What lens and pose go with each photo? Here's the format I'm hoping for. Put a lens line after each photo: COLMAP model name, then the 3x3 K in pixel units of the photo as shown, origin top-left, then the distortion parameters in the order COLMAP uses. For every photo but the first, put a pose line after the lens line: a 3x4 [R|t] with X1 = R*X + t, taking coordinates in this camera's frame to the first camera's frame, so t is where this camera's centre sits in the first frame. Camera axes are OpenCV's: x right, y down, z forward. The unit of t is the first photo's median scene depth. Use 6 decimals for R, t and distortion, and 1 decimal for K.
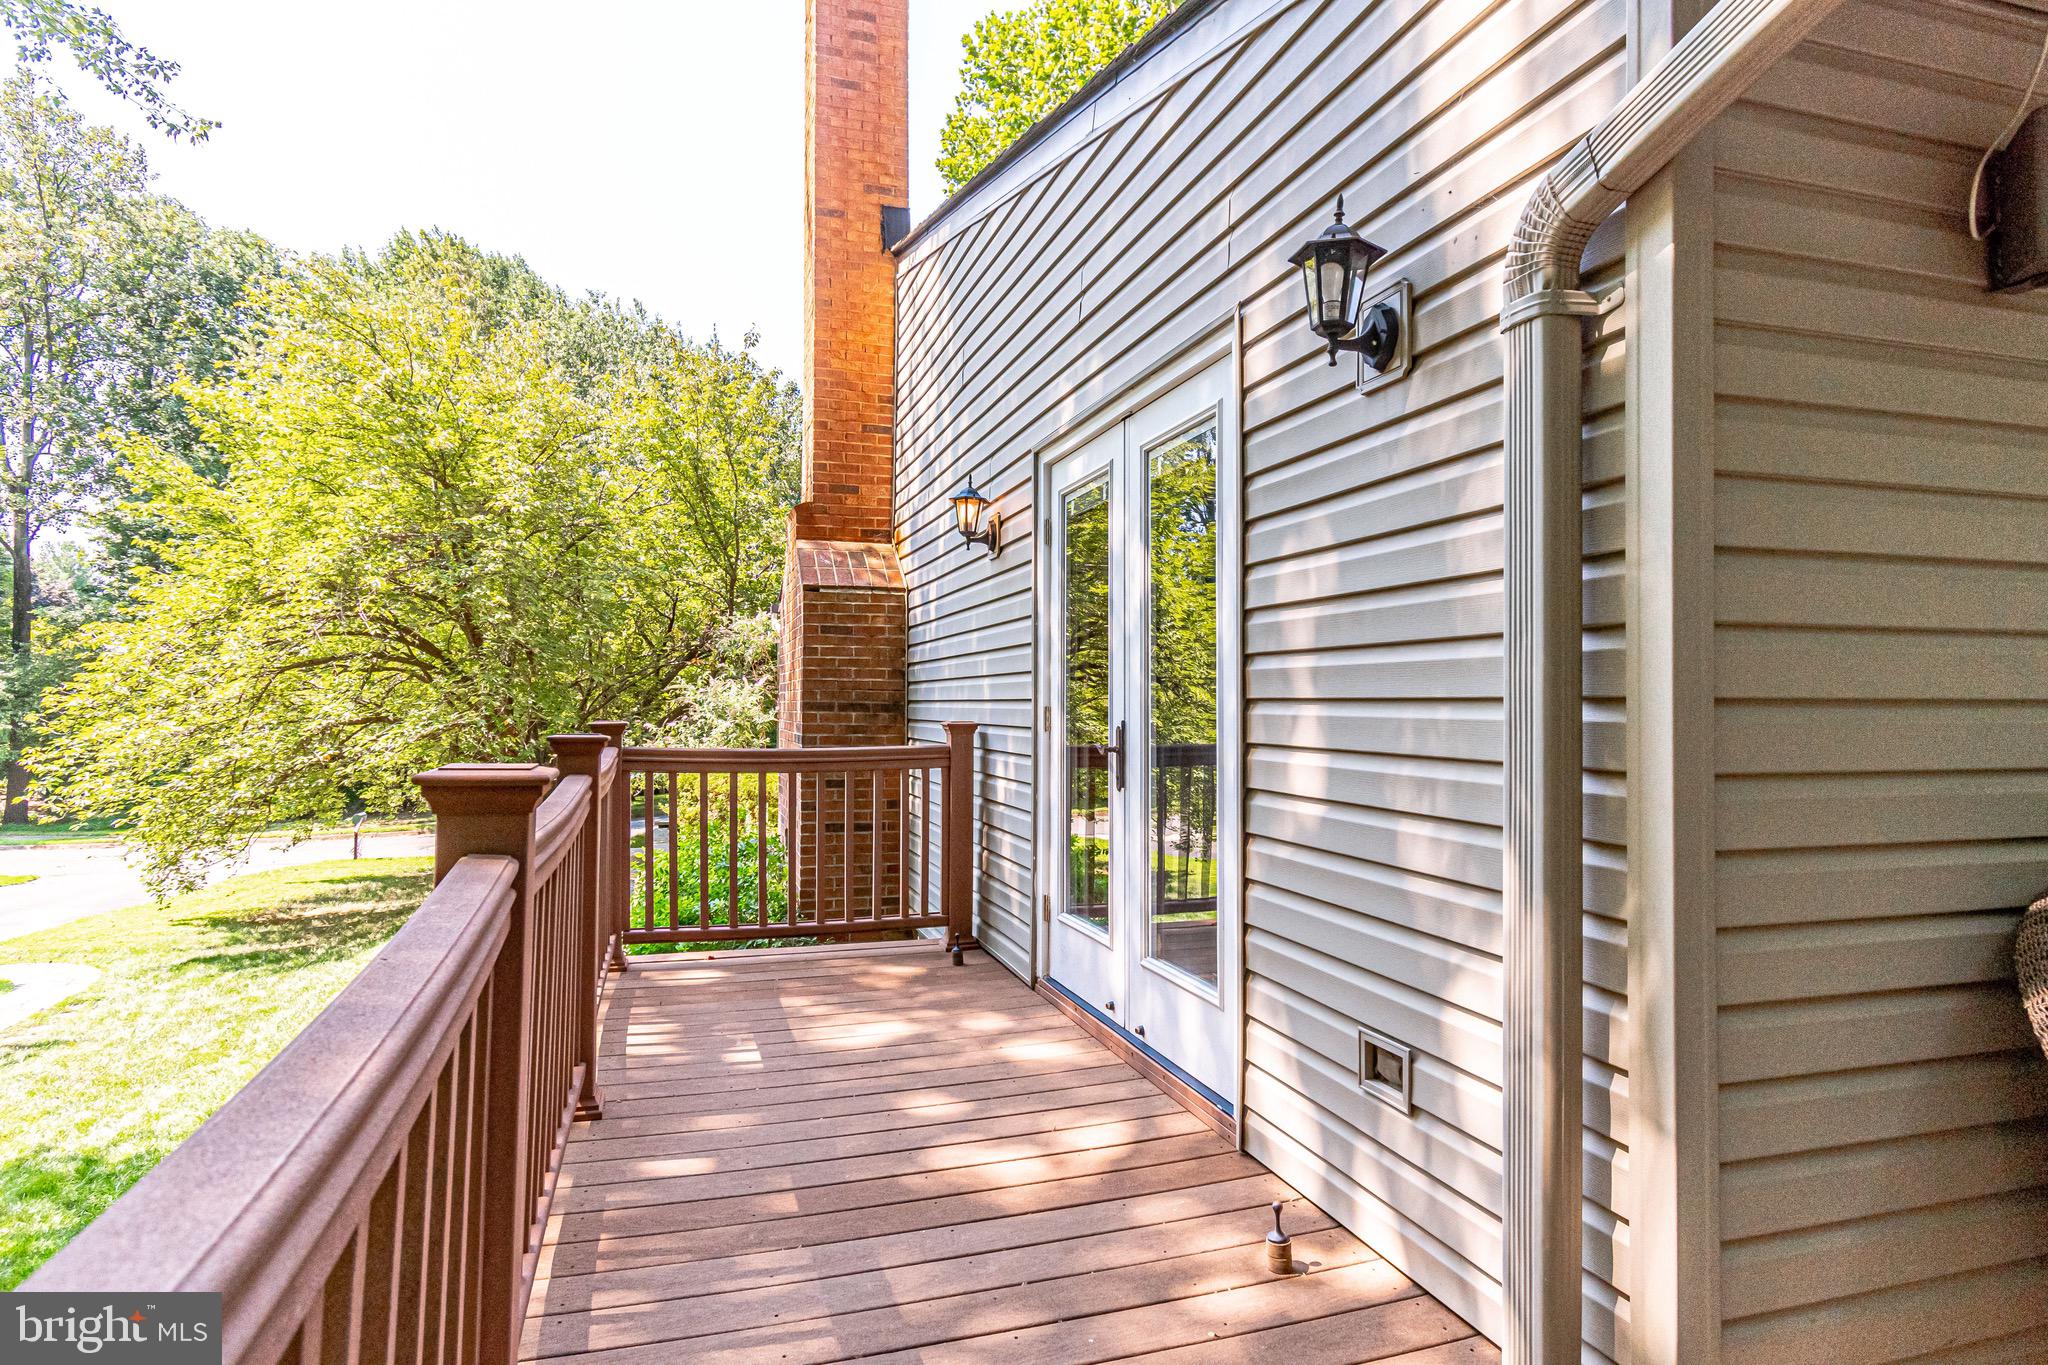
lens RADIAL K [[1141.0, 0, 1024.0], [0, 1141.0, 682.5], [0, 0, 1]] dist [0.000061, 0.000027]
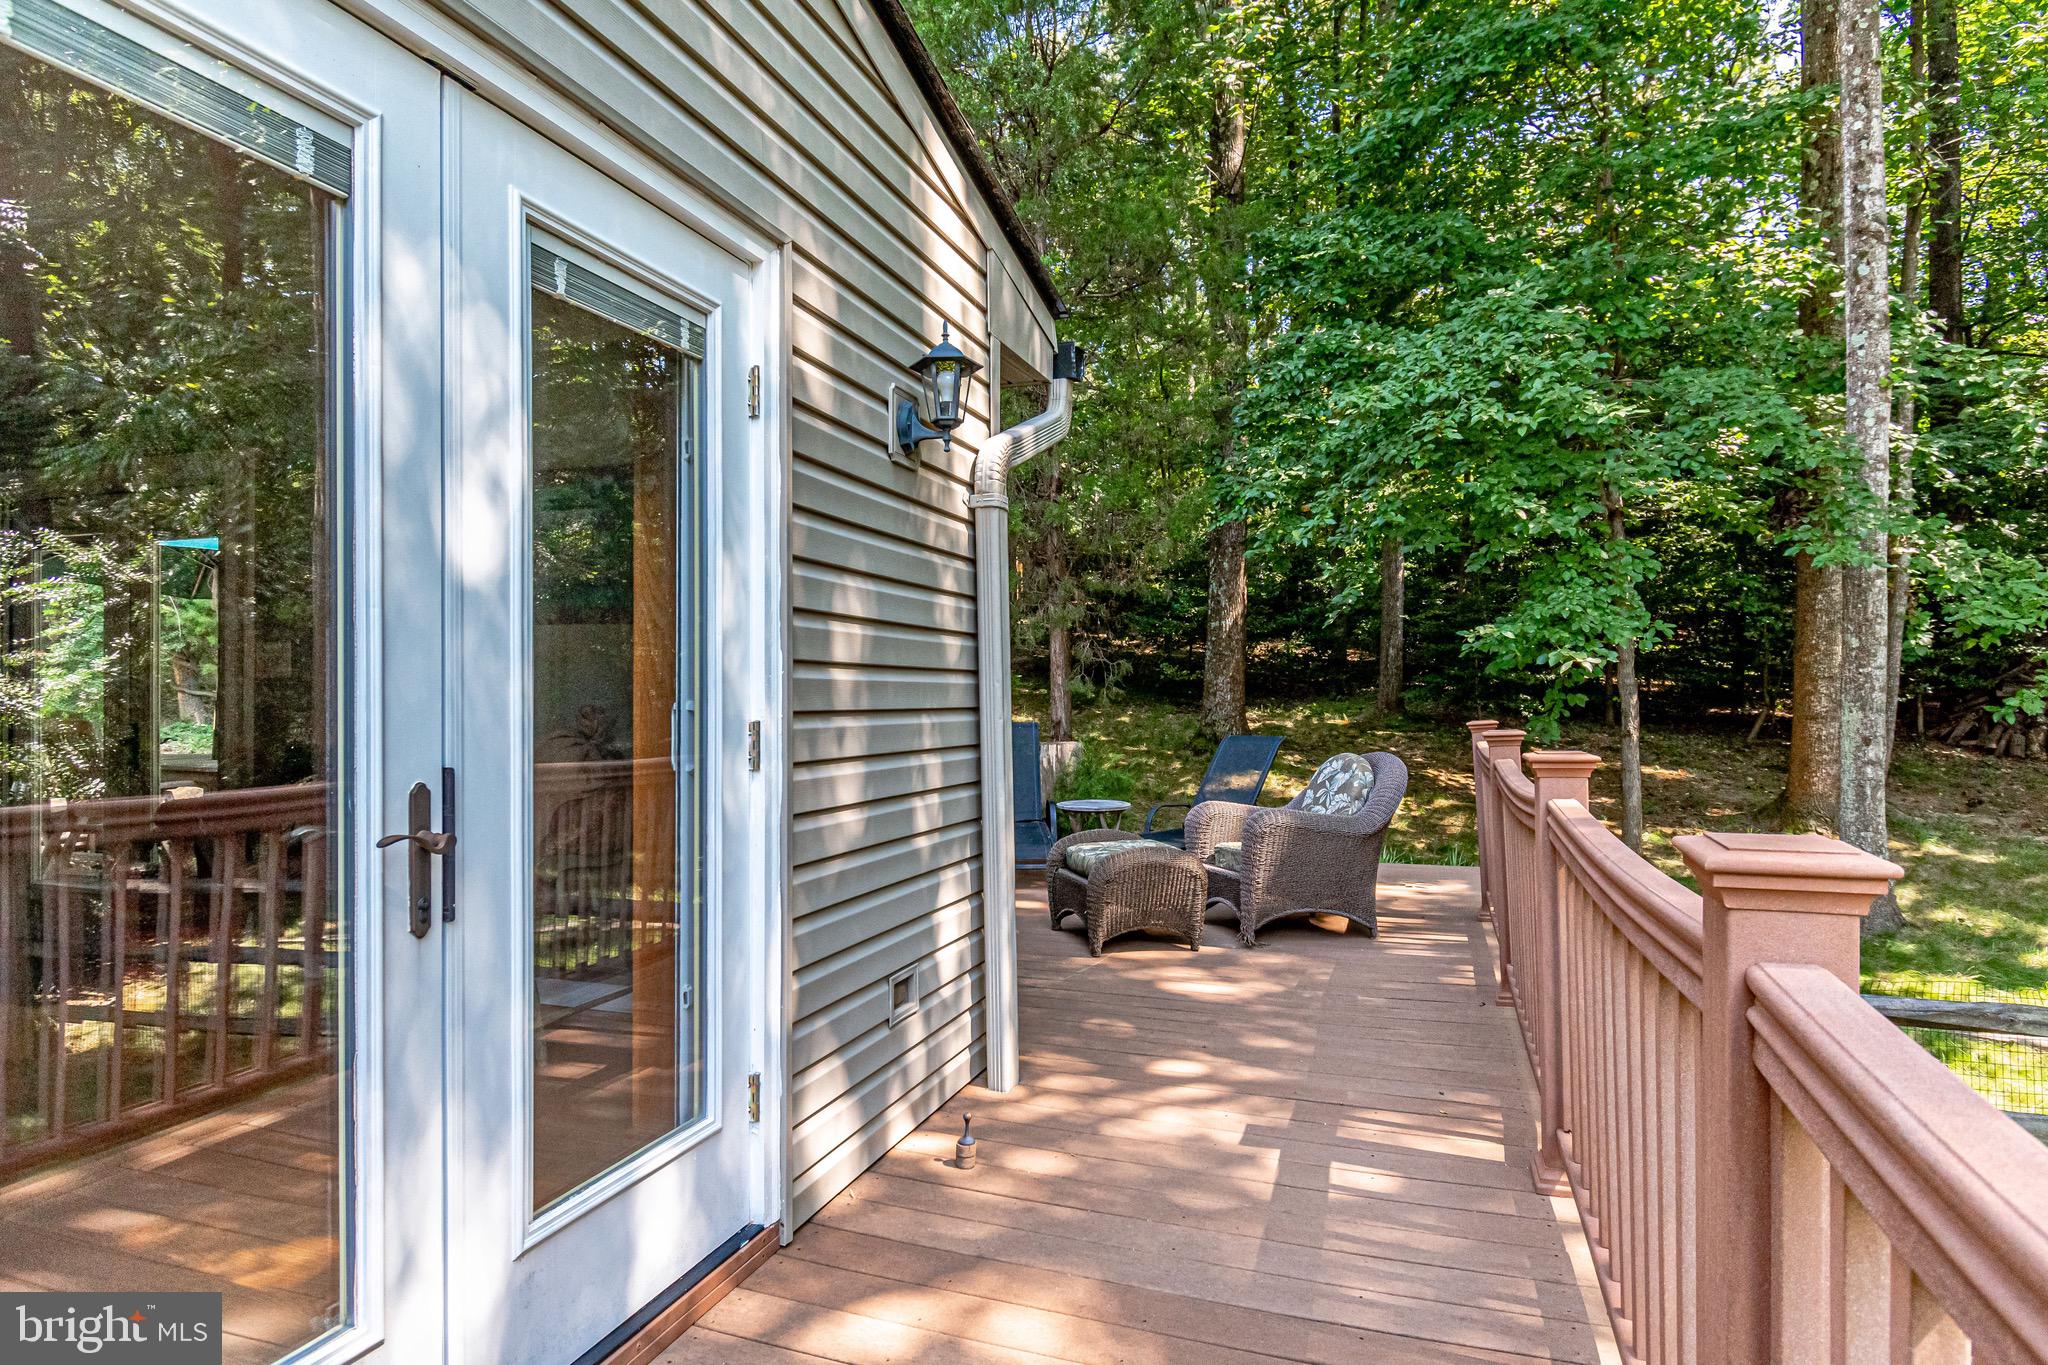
lens RADIAL K [[1141.0, 0, 1024.0], [0, 1141.0, 682.5], [0, 0, 1]] dist [0.000061, 0.000027]
pose [[-0.806657, 0.003572, 0.591008, -0.502353], [-0.014250, 0.999573, -0.025492, 0.013022], [-0.590847, -0.028985, -0.806263, 1.767032]]
